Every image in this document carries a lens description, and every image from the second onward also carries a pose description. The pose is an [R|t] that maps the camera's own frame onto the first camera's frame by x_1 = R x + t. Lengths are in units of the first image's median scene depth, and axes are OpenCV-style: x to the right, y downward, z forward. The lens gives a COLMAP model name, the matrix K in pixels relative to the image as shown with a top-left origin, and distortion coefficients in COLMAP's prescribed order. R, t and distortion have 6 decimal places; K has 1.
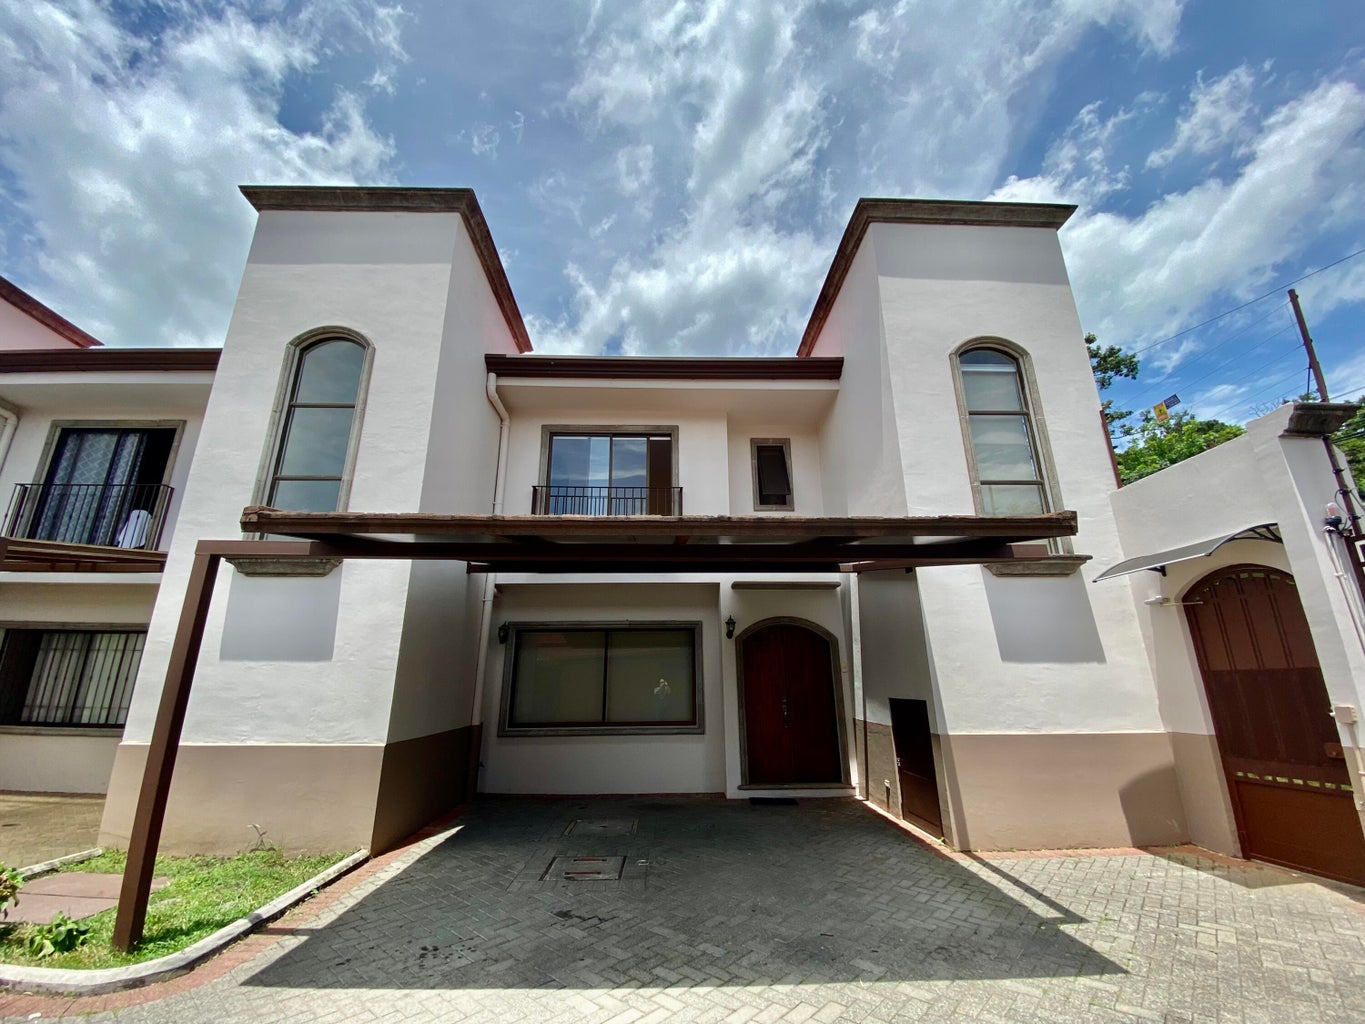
lens RADIAL K [[549.8, 0, 682.0], [0, 549.8, 508.1], [0, 0, 1]] dist [0.026673, -0.022237]
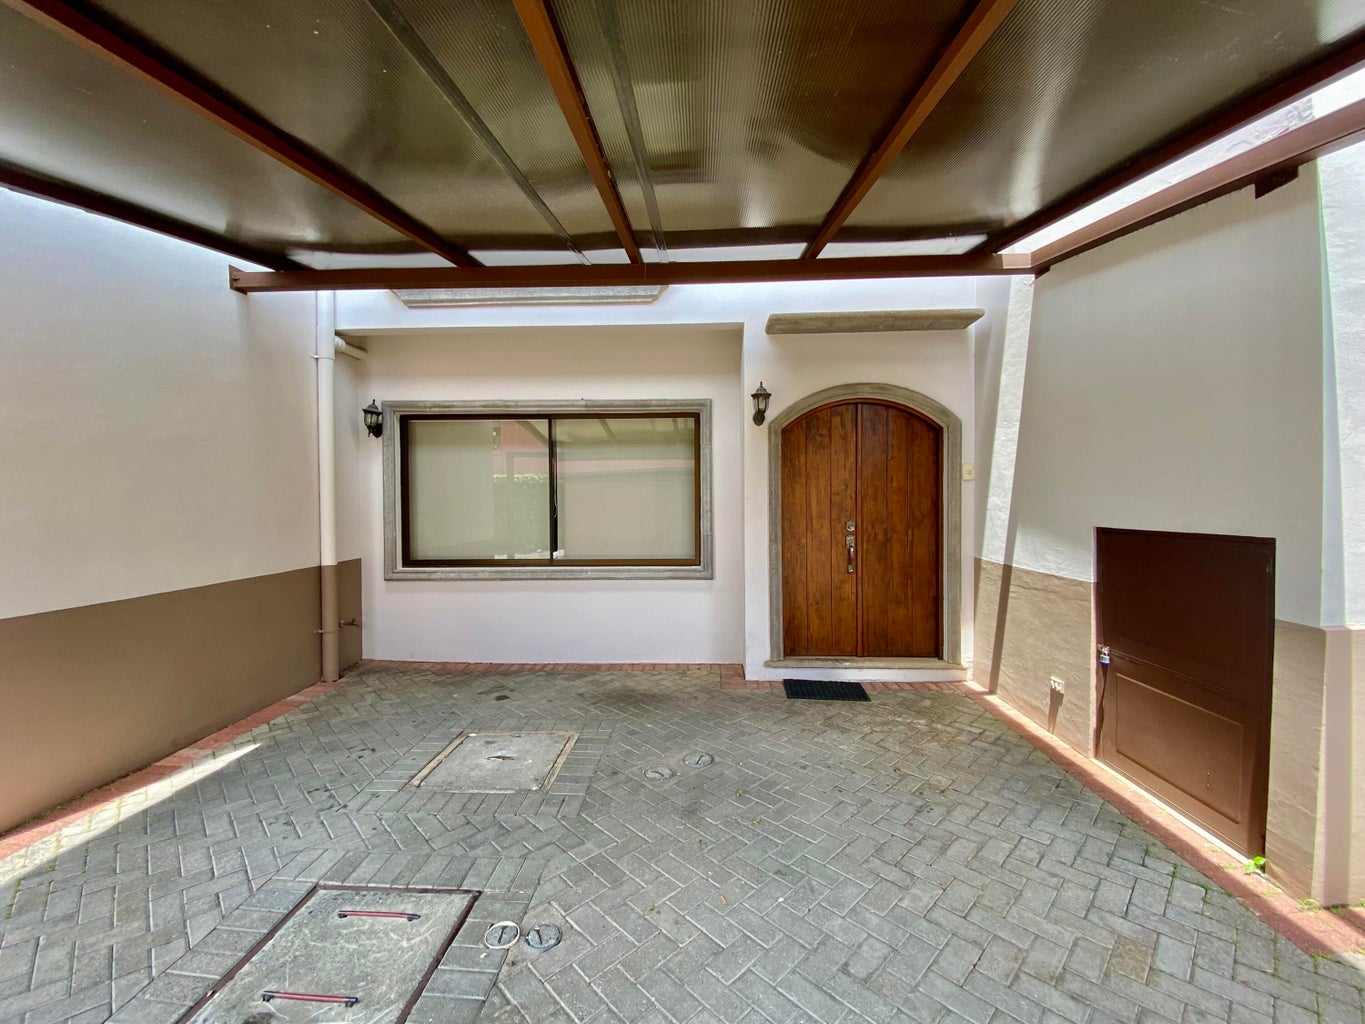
lens RADIAL K [[550.1, 0, 678.9], [0, 550.1, 514.7], [0, 0, 1]] dist [0.024718, -0.021985]
pose [[0.997023, 0.000280, -0.077107, 0.055053], [0.024777, 0.945798, 0.323808, 0.156940], [0.073019, -0.324754, 0.942976, 0.487806]]
